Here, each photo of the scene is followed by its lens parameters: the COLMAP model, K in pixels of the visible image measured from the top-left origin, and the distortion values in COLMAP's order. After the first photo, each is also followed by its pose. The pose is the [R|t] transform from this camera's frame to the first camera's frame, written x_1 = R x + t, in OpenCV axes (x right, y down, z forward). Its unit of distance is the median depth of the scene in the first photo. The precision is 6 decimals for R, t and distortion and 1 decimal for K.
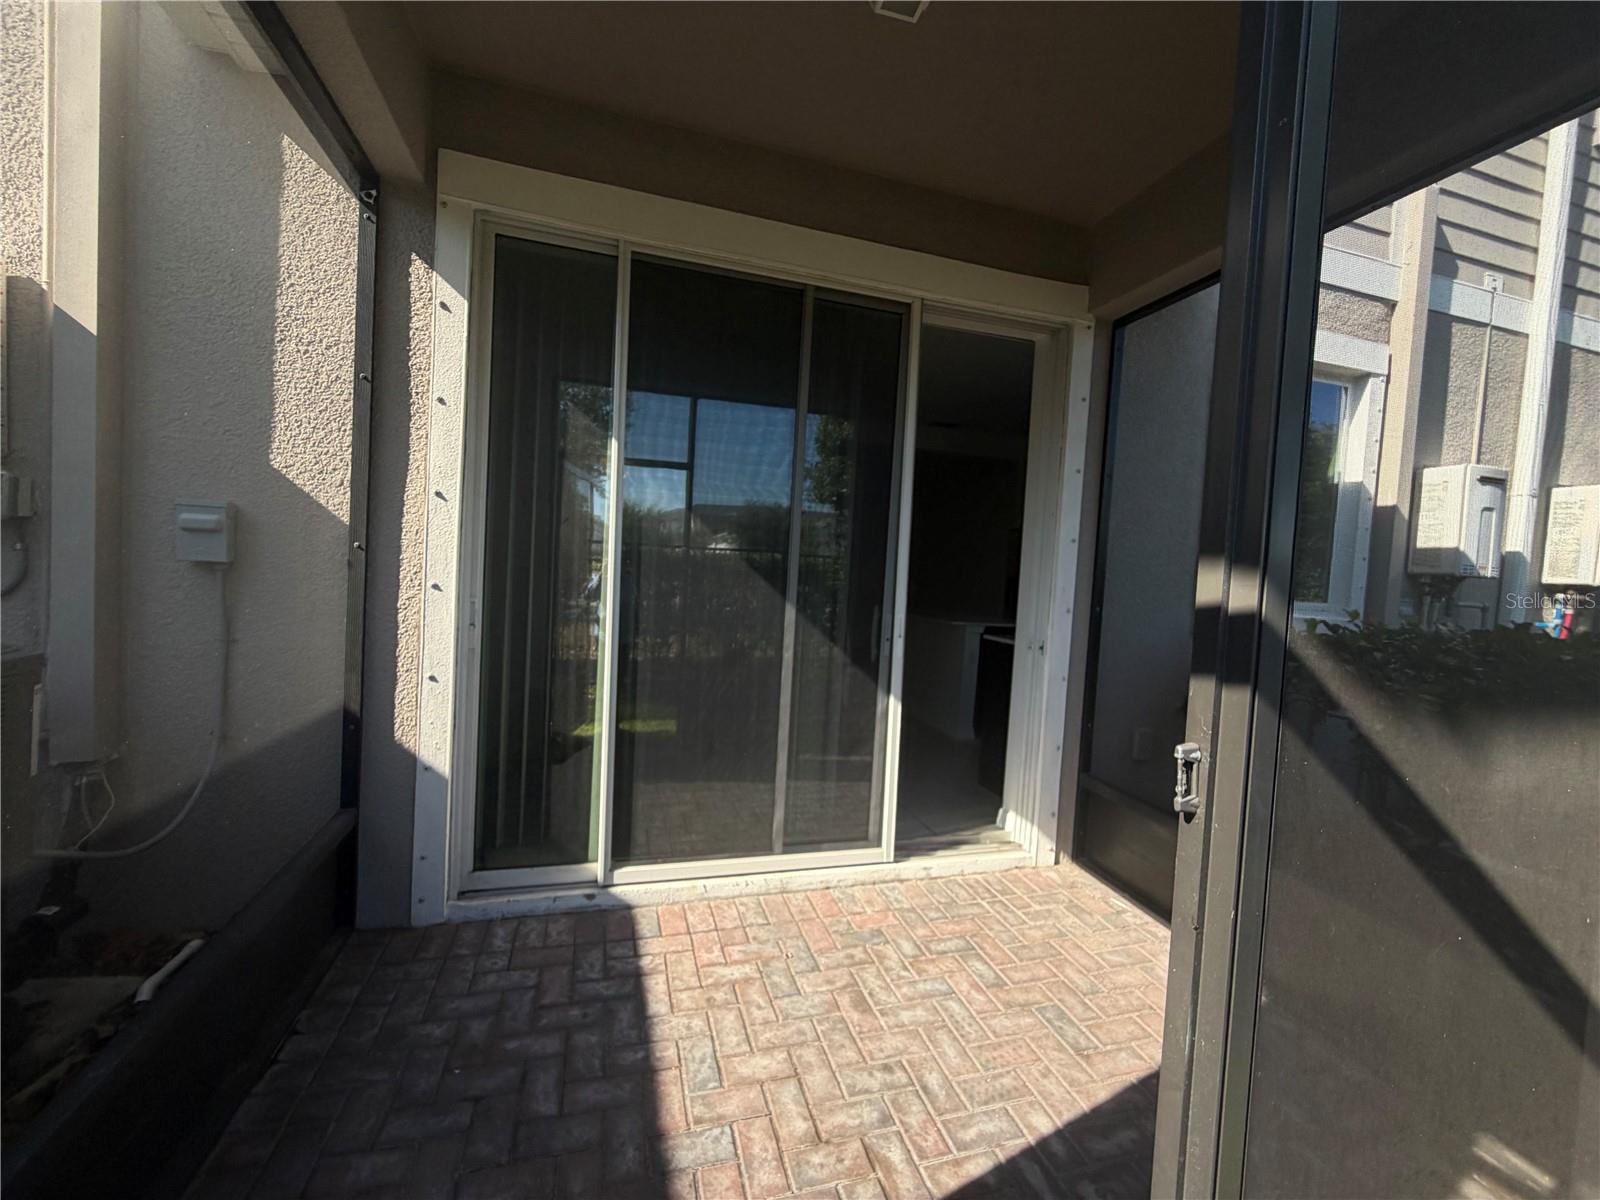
lens RADIAL K [[640.3, 0, 802.3], [0, 640.3, 594.5], [0, 0, 1]] dist [0.004000, 0.000500]
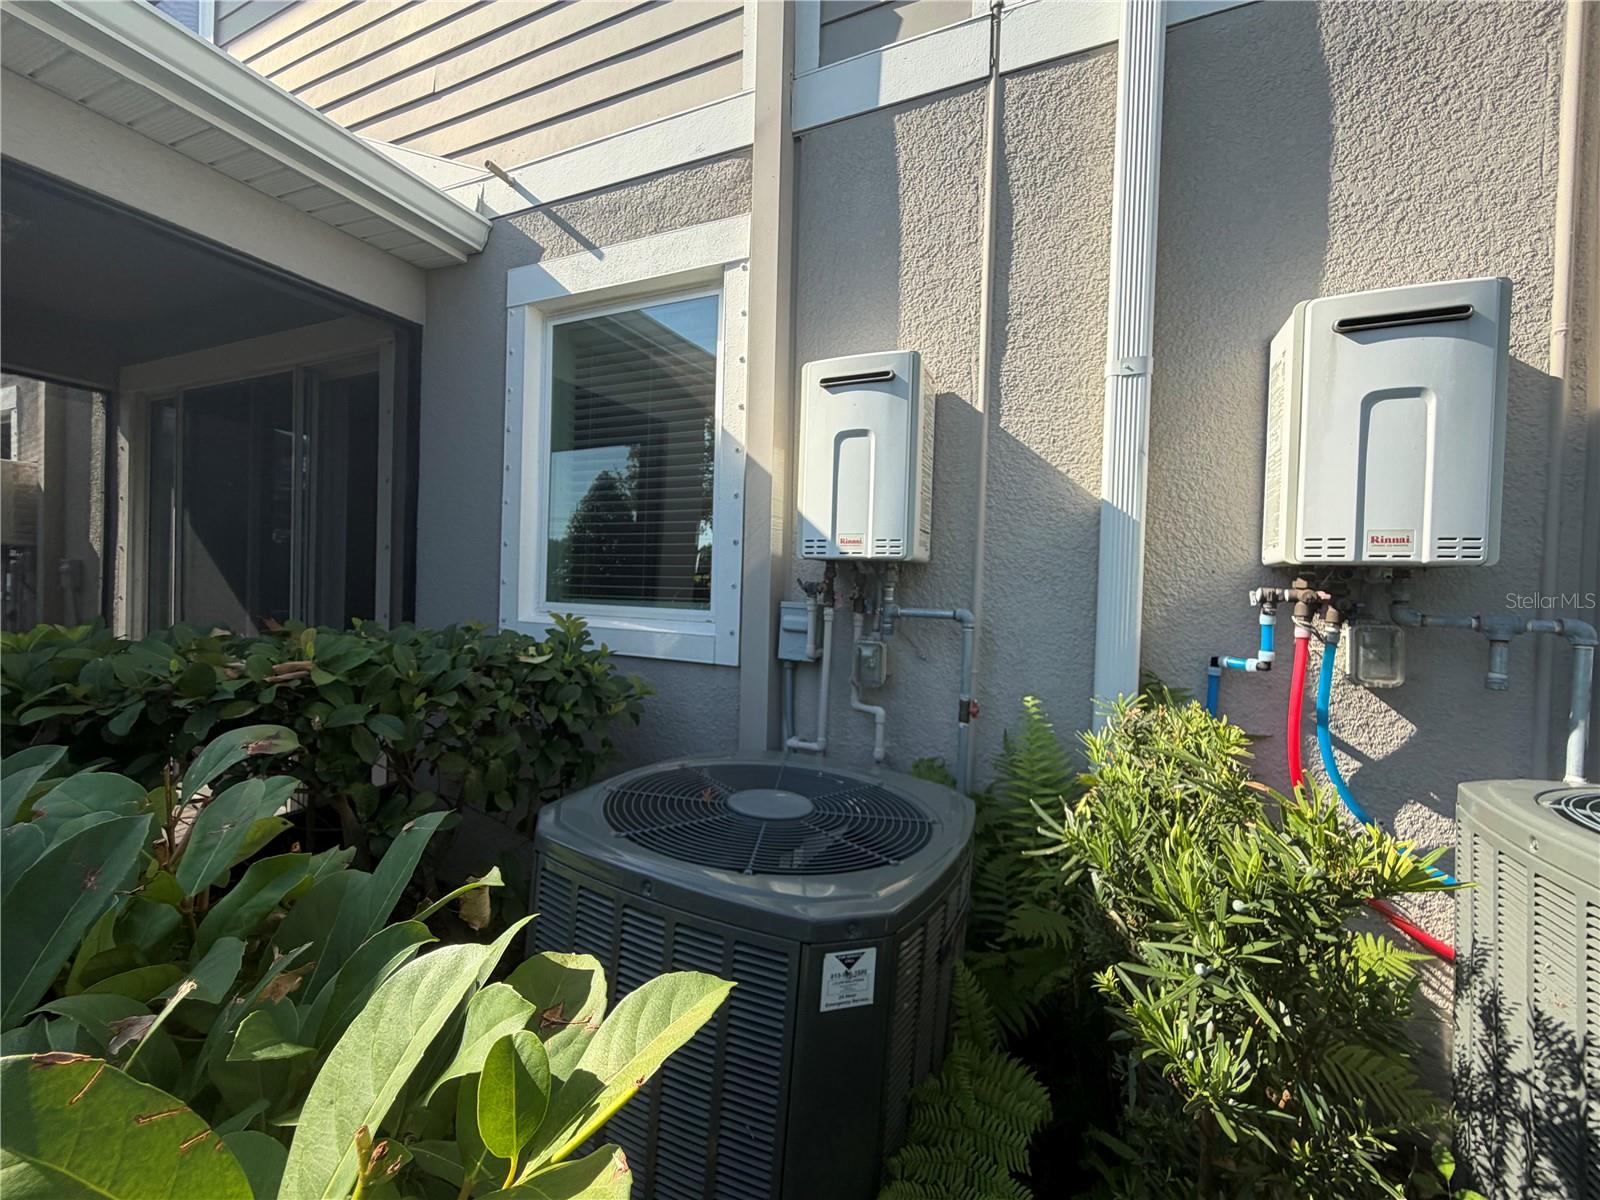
lens RADIAL K [[640.3, 0, 799.9], [0, 640.3, 605.1], [0, 0, 1]] dist [0.004000, 0.000500]
pose [[0.772204, -0.025114, -0.634878, 1.301153], [-0.007626, 0.998780, -0.048785, 0.034967], [0.635328, 0.042514, 0.771071, 0.533759]]
